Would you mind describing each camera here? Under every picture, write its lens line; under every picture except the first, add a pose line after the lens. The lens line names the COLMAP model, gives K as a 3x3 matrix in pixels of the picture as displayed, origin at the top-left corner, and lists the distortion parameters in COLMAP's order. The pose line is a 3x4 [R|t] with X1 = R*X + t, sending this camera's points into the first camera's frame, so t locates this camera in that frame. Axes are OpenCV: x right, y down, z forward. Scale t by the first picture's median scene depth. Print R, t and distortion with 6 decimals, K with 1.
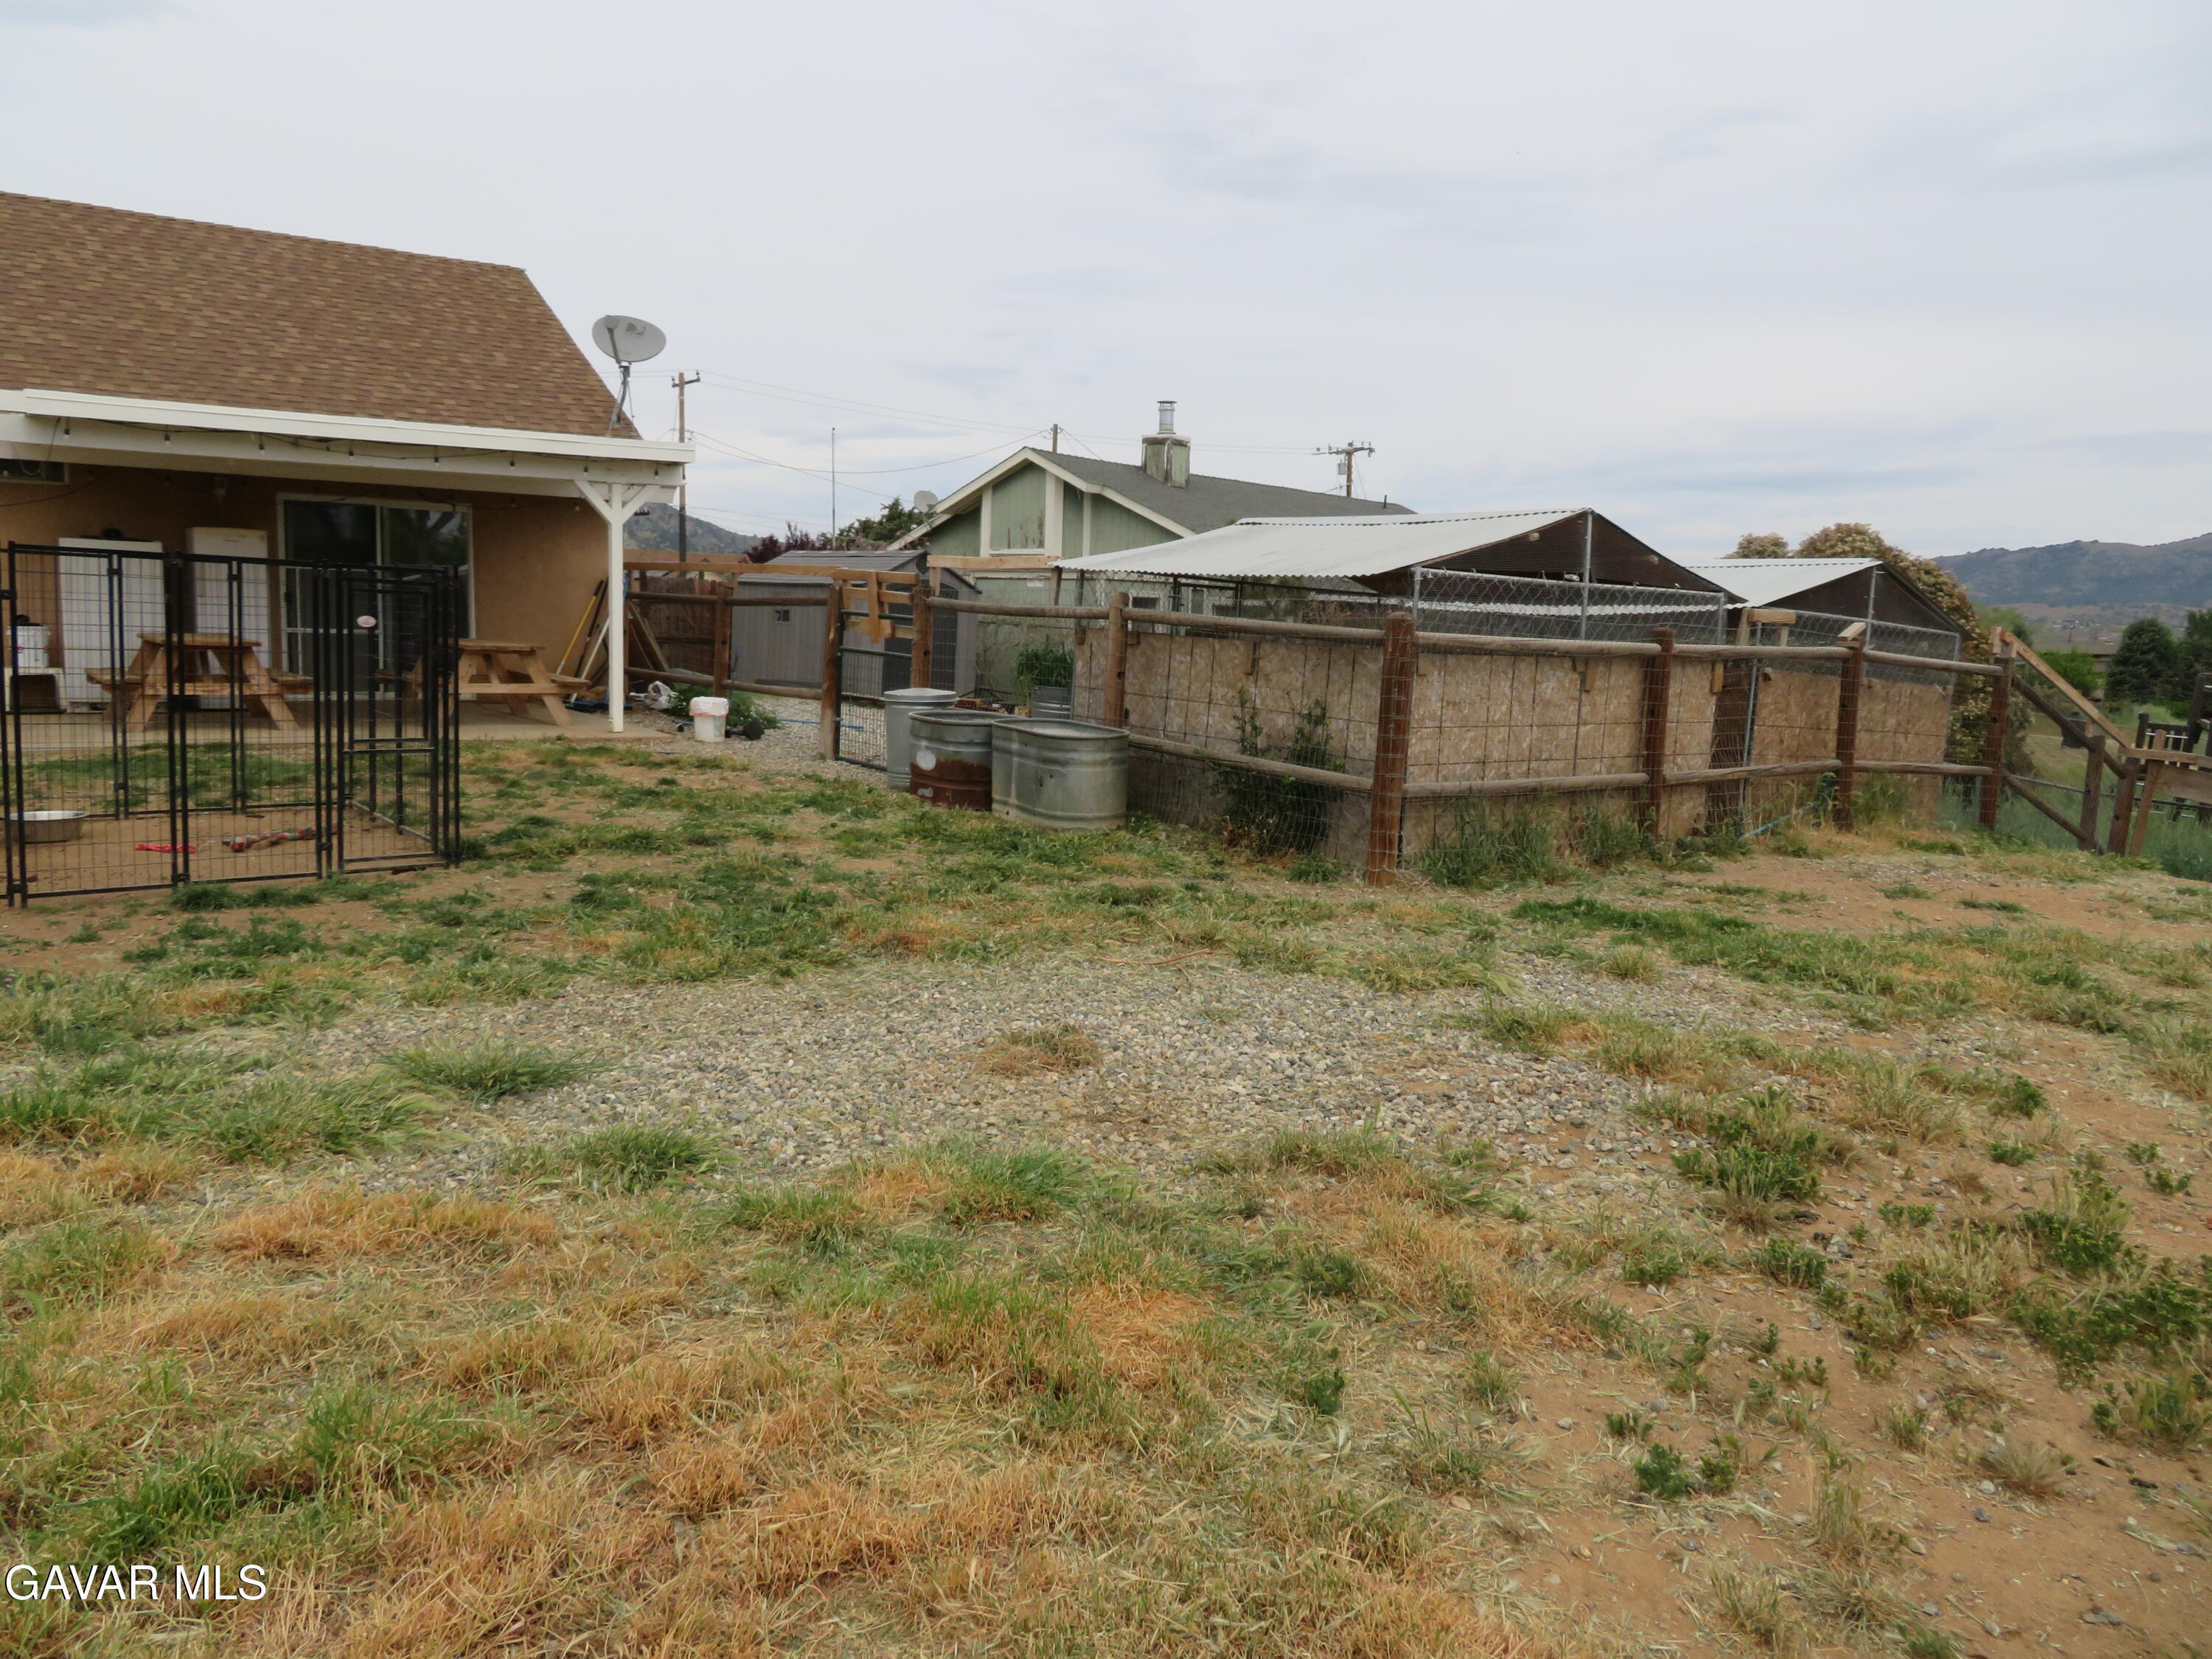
lens RADIAL K [[1581.8, 0, 1104.7], [0, 1581.8, 817.4], [0, 0, 1]] dist [-0.012244, 0.010719]
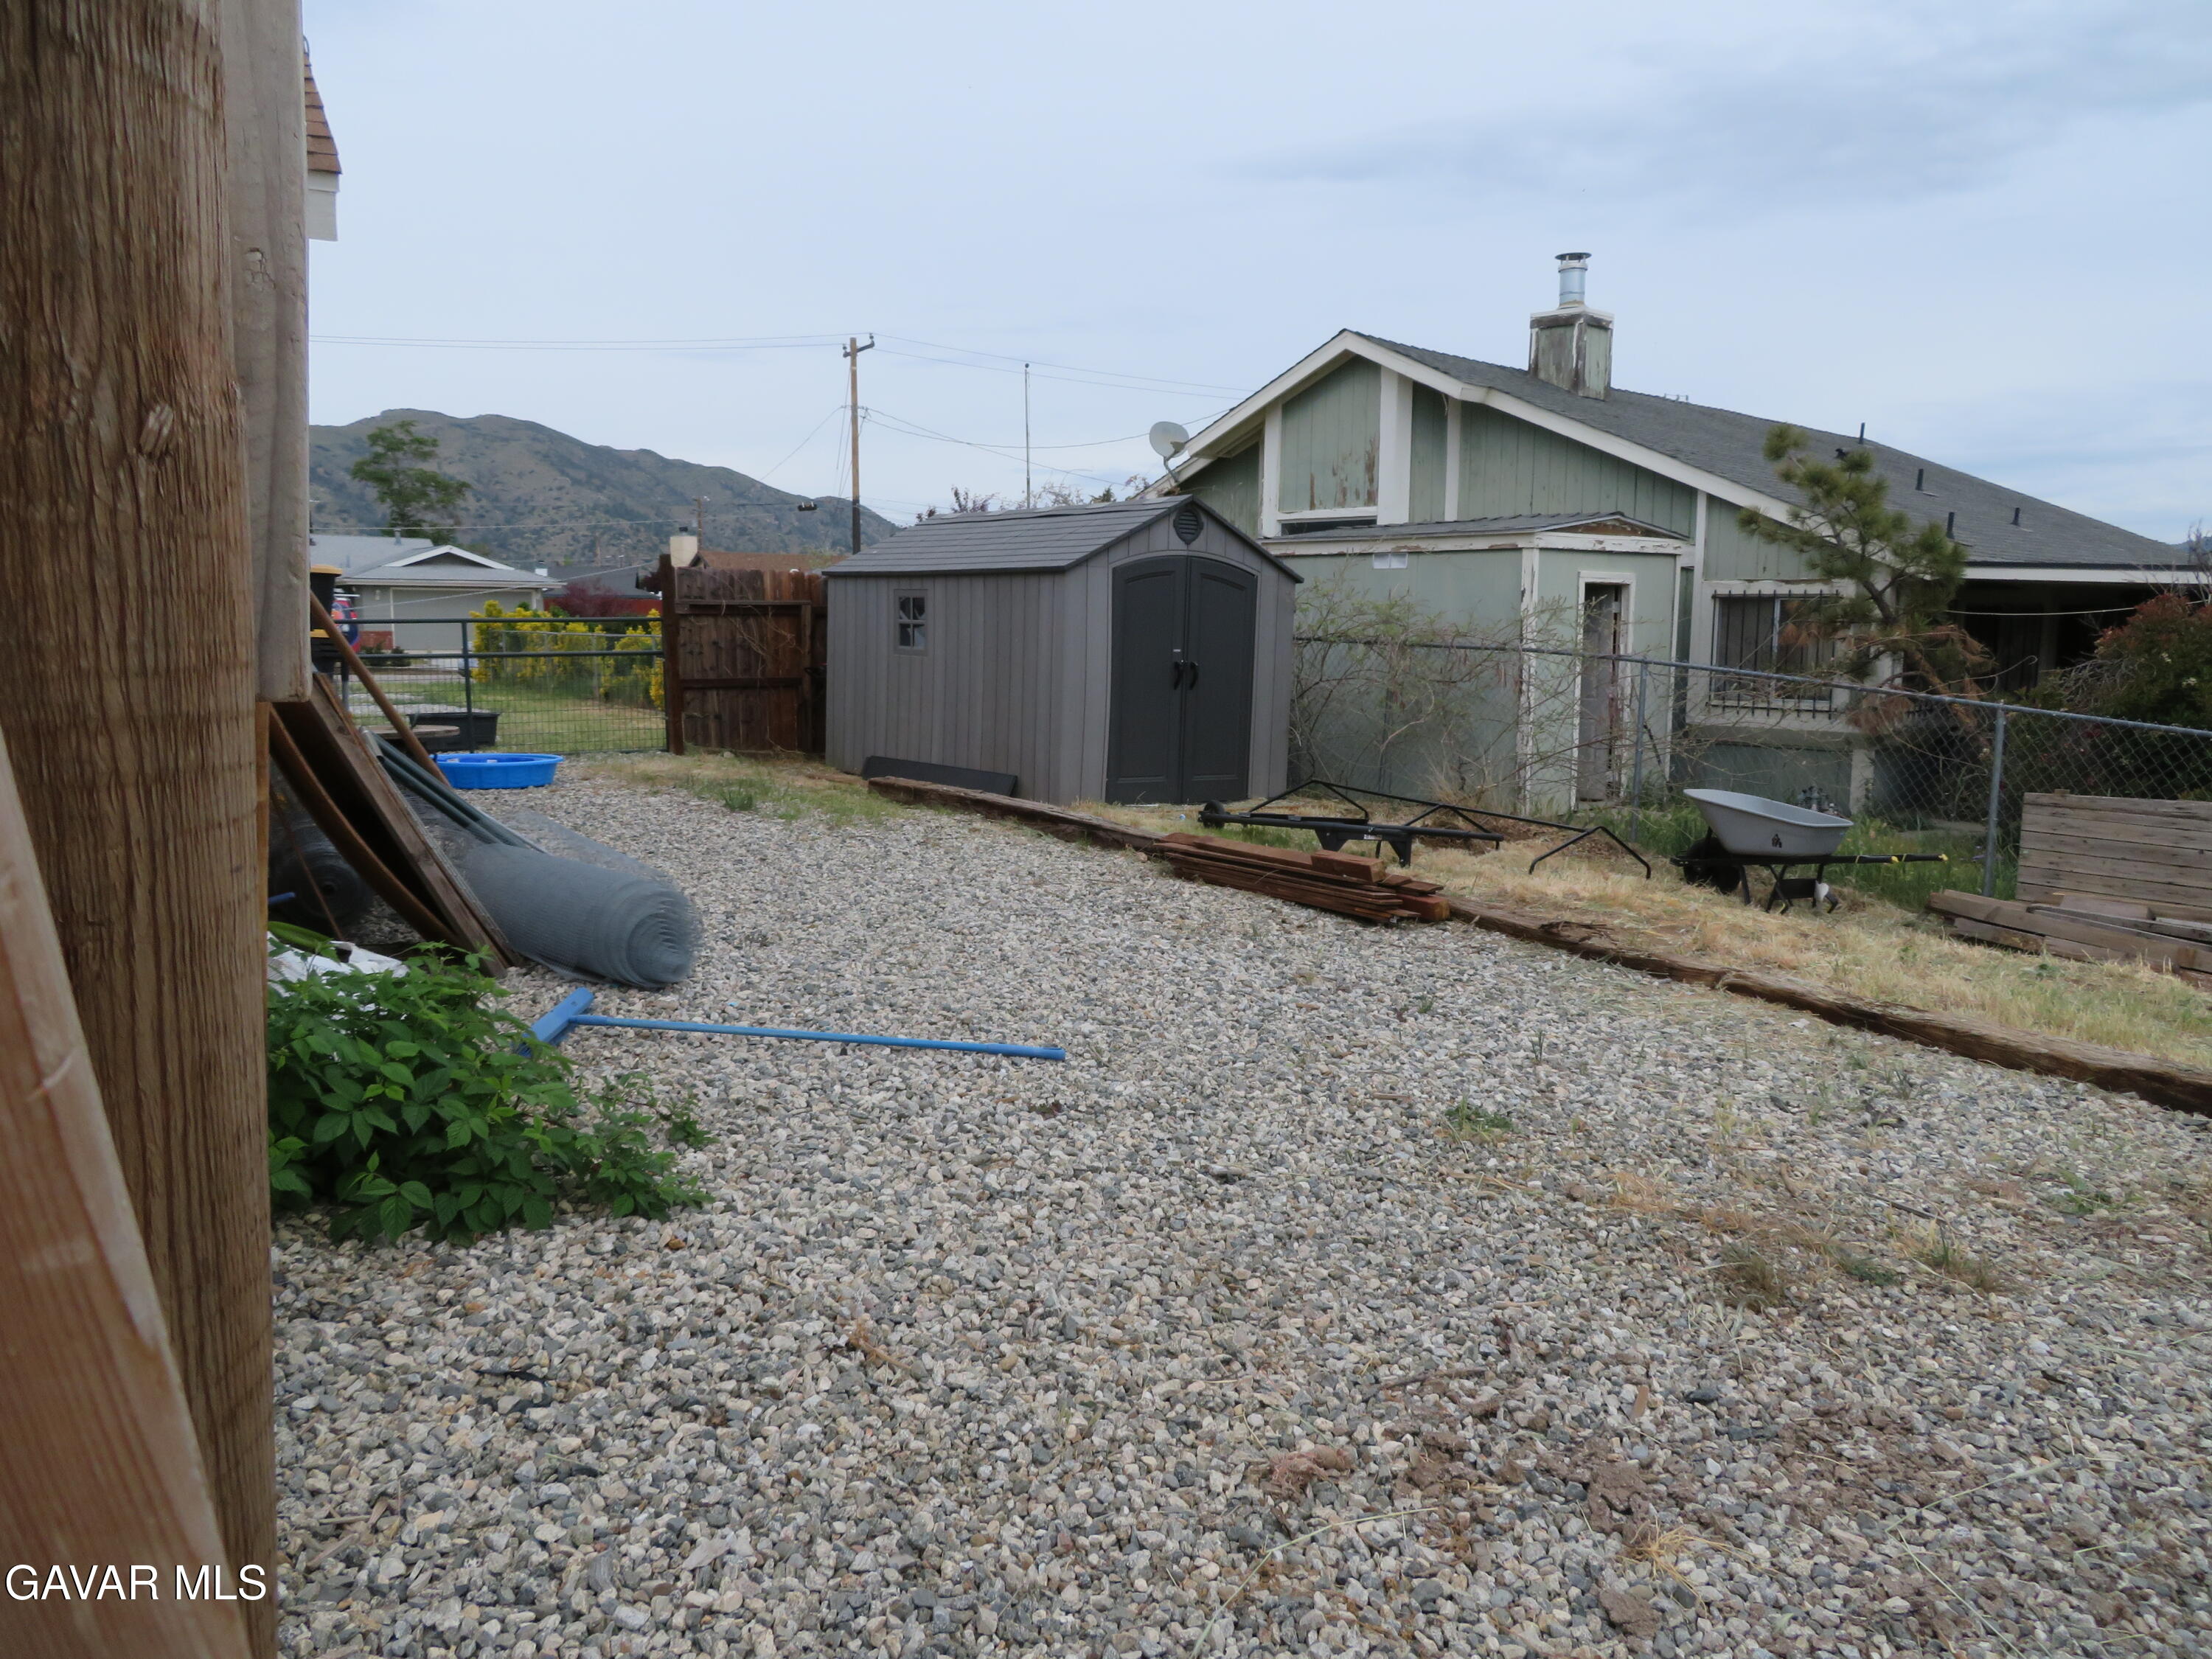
lens RADIAL K [[1581.8, 0, 1112.5], [0, 1581.8, 827.3], [0, 0, 1]] dist [-0.012244, 0.010719]
pose [[0.992054, -0.005452, -0.125692, -0.058617], [0.005959, 0.999976, 0.003660, -0.052058], [0.125669, -0.004380, 0.992063, 0.390889]]
